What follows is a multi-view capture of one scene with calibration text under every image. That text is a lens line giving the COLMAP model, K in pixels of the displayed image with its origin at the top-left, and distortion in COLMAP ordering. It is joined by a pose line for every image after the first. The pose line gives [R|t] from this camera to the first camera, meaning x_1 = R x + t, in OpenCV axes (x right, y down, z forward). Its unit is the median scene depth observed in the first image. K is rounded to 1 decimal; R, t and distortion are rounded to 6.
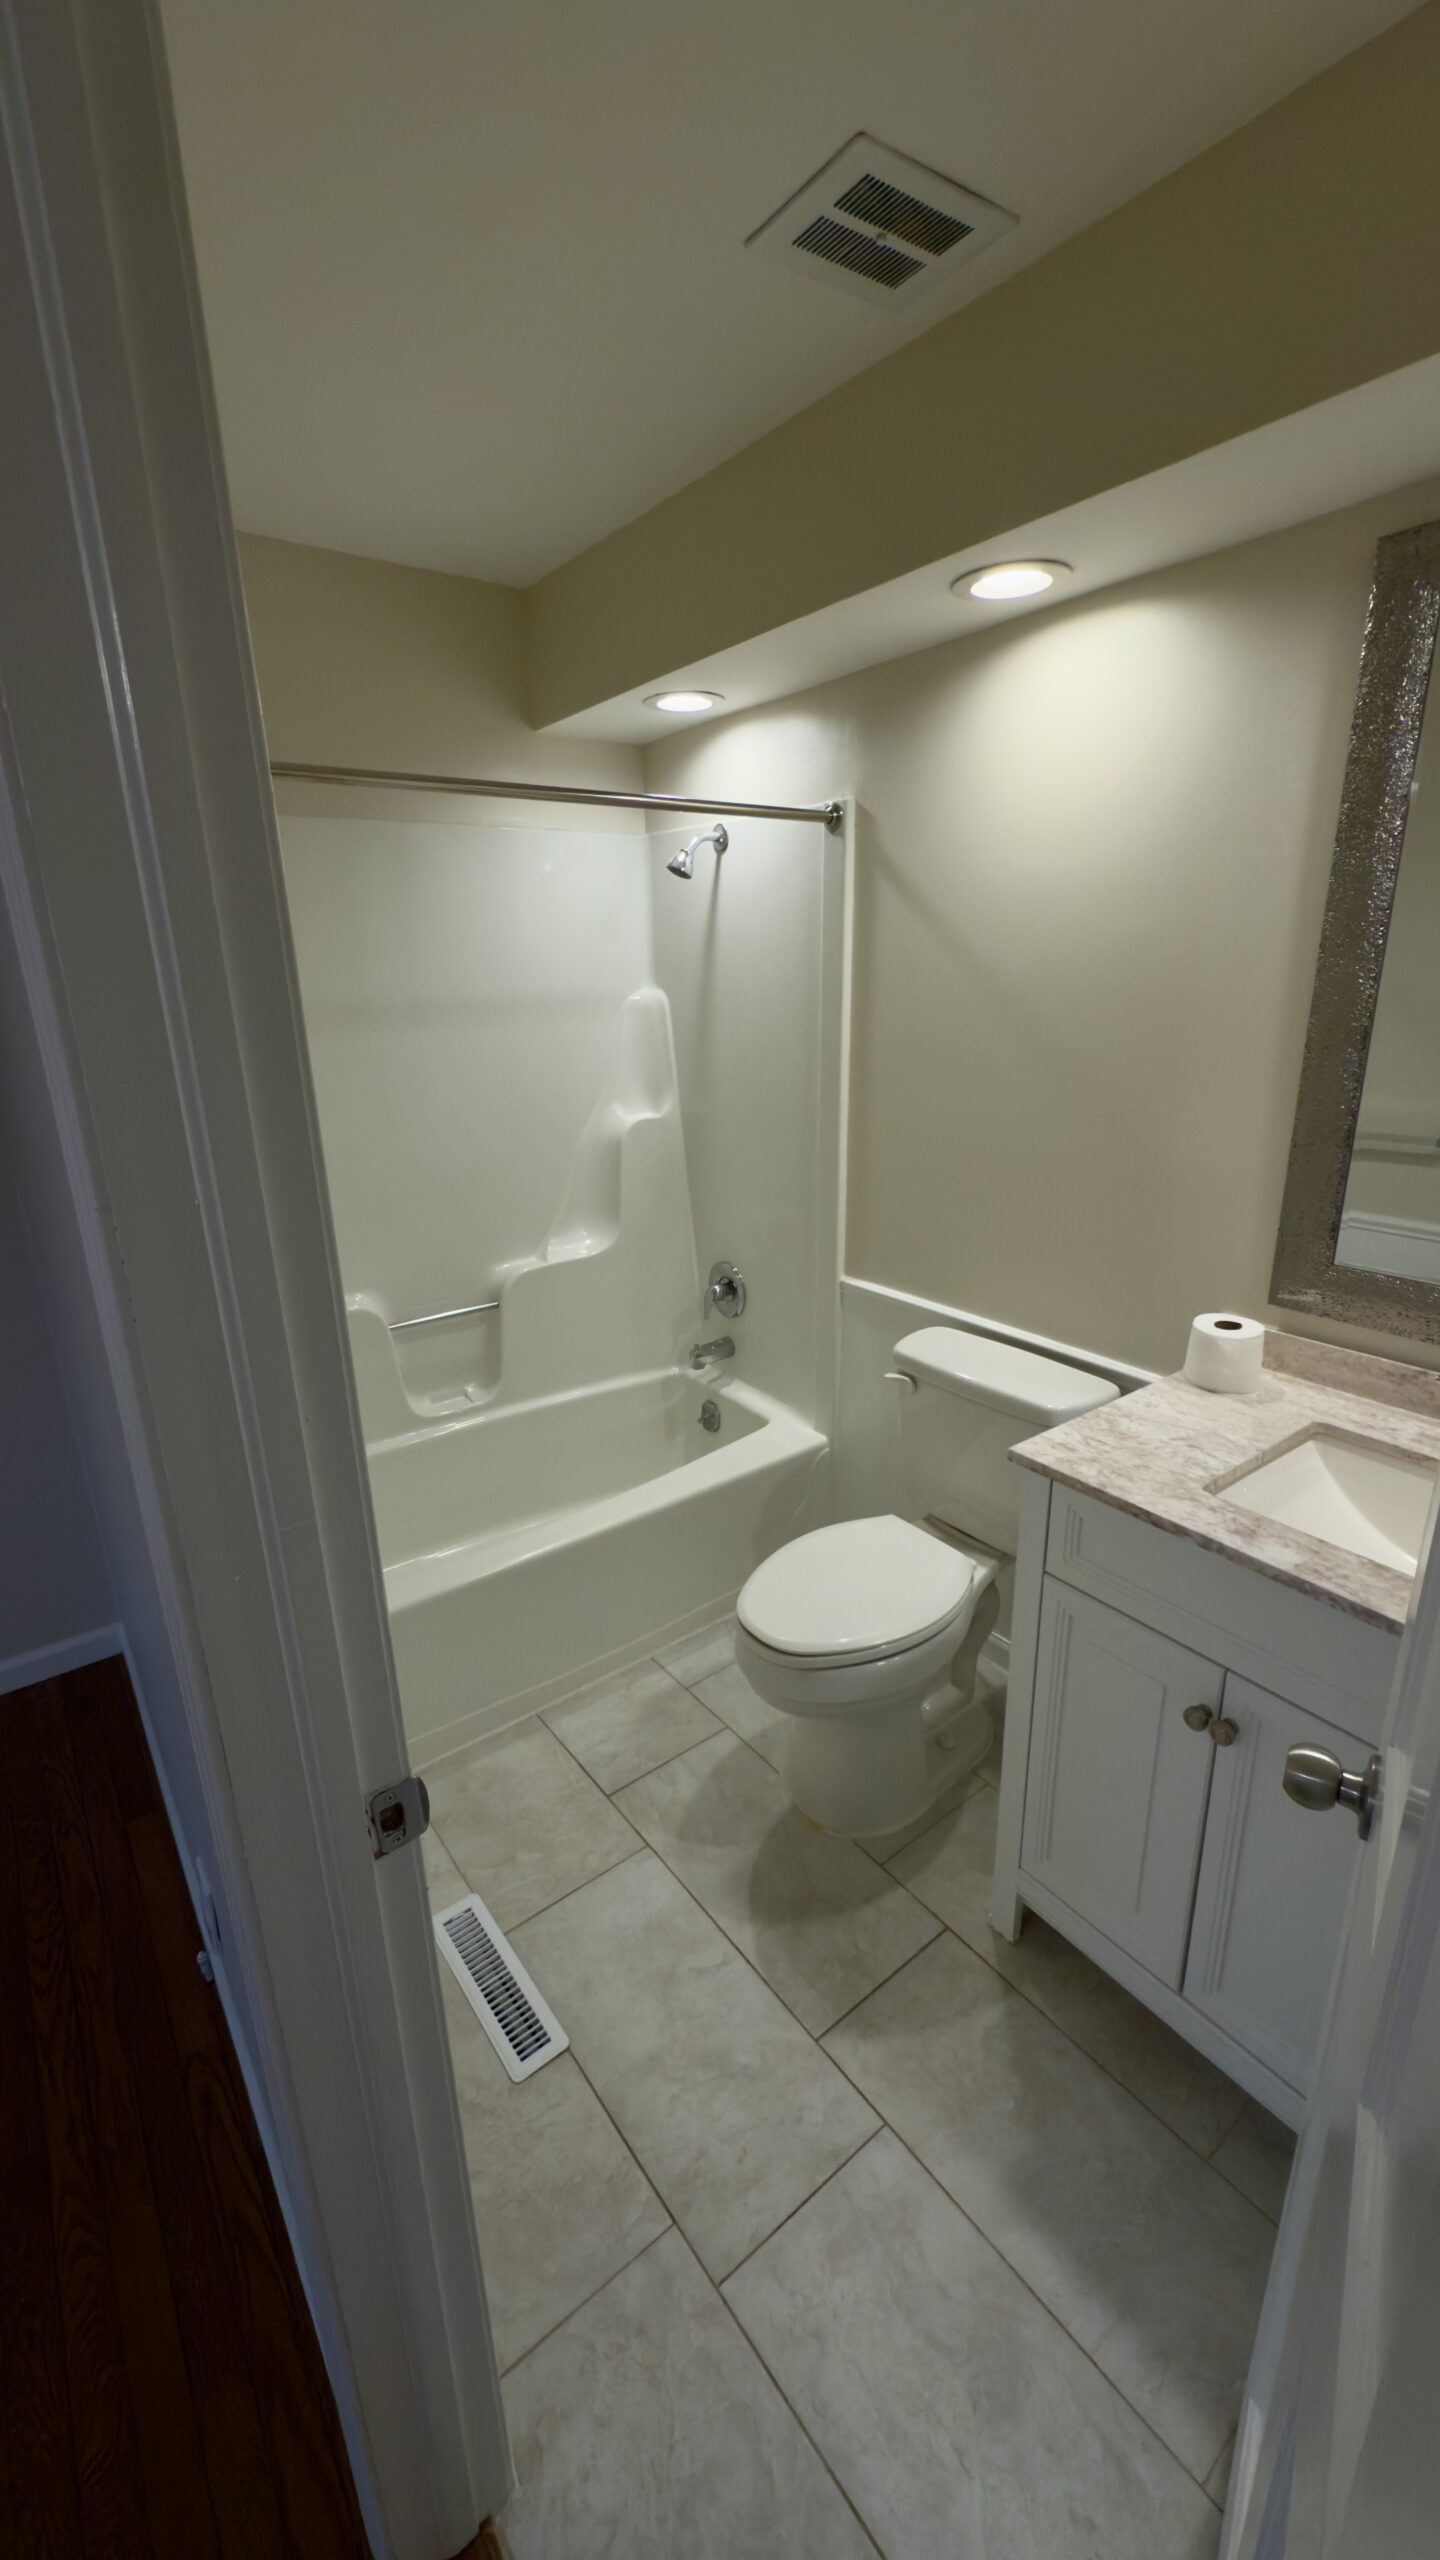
lens RADIAL K [[1028.6, 0, 720.0], [0, 1028.6, 1280.0], [0, 0, 1]] dist [0.001771, 0.000432]
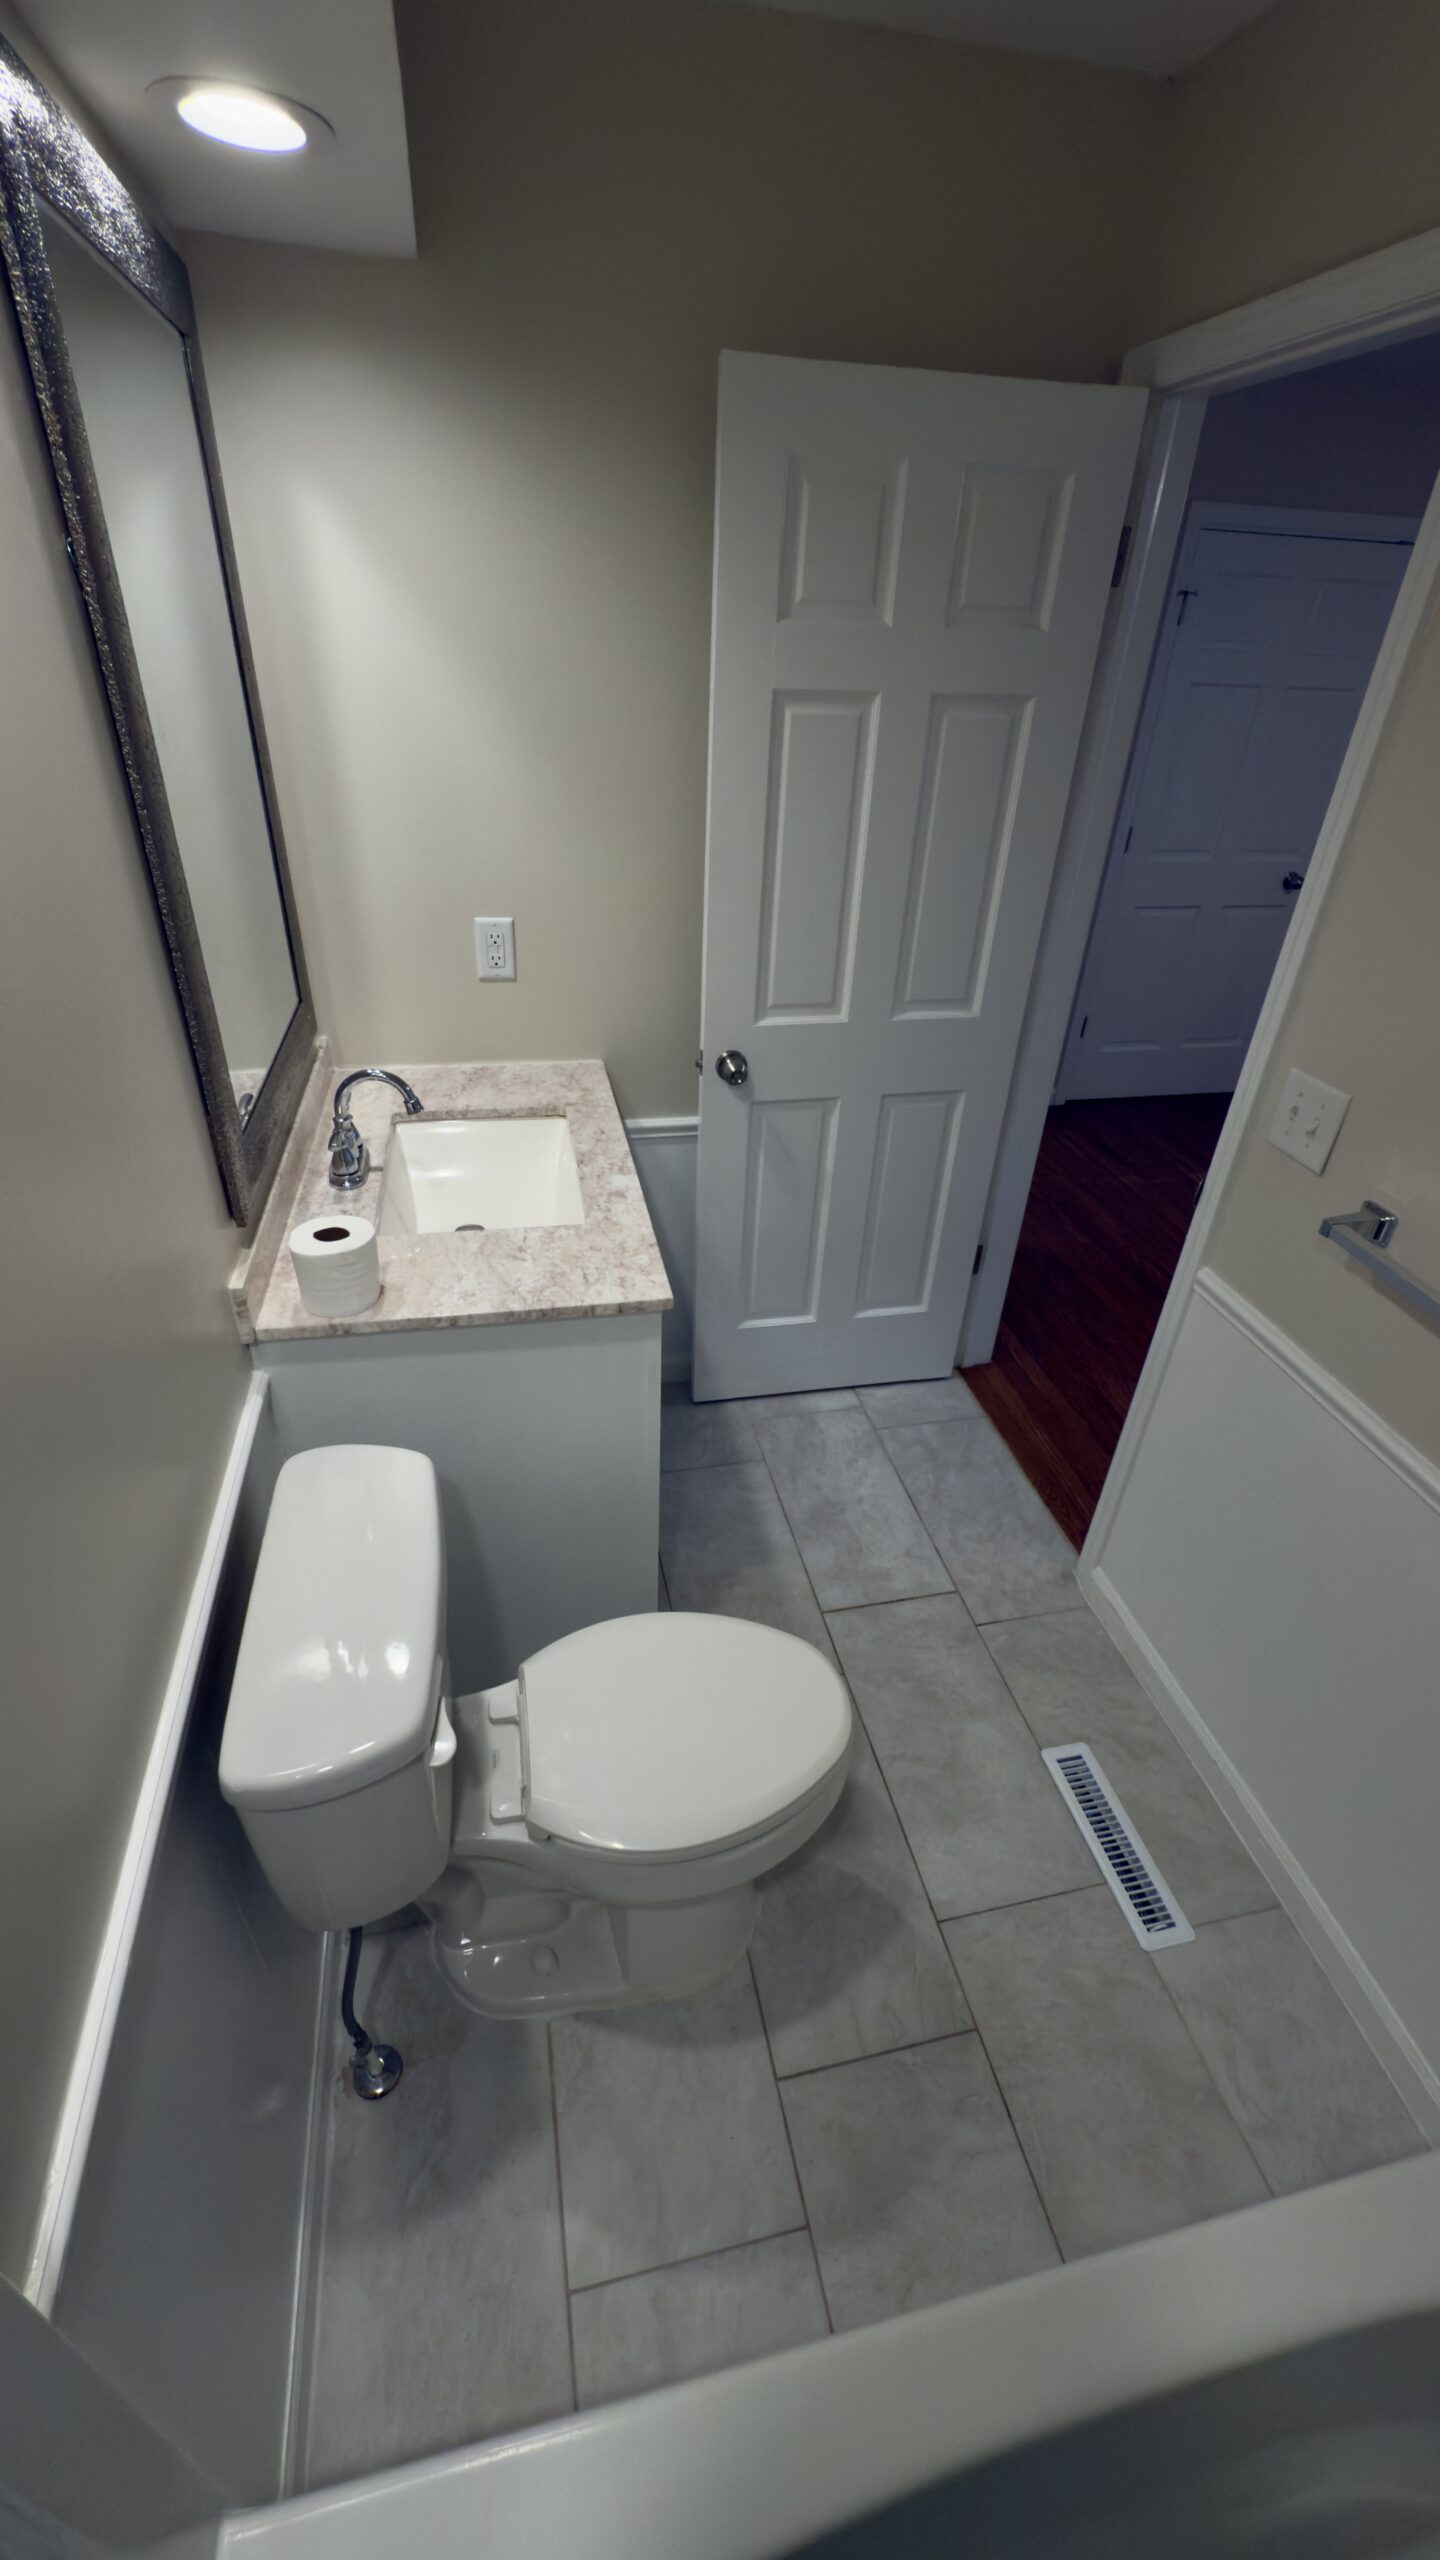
lens RADIAL K [[1028.6, 0, 720.0], [0, 1028.6, 1280.0], [0, 0, 1]] dist [0.001771, 0.000432]
pose [[-0.909295, -0.233843, 0.344239, -0.096482], [0.104985, 0.671539, 0.733494, -0.567761], [-0.402692, 0.703103, -0.586076, 1.550334]]
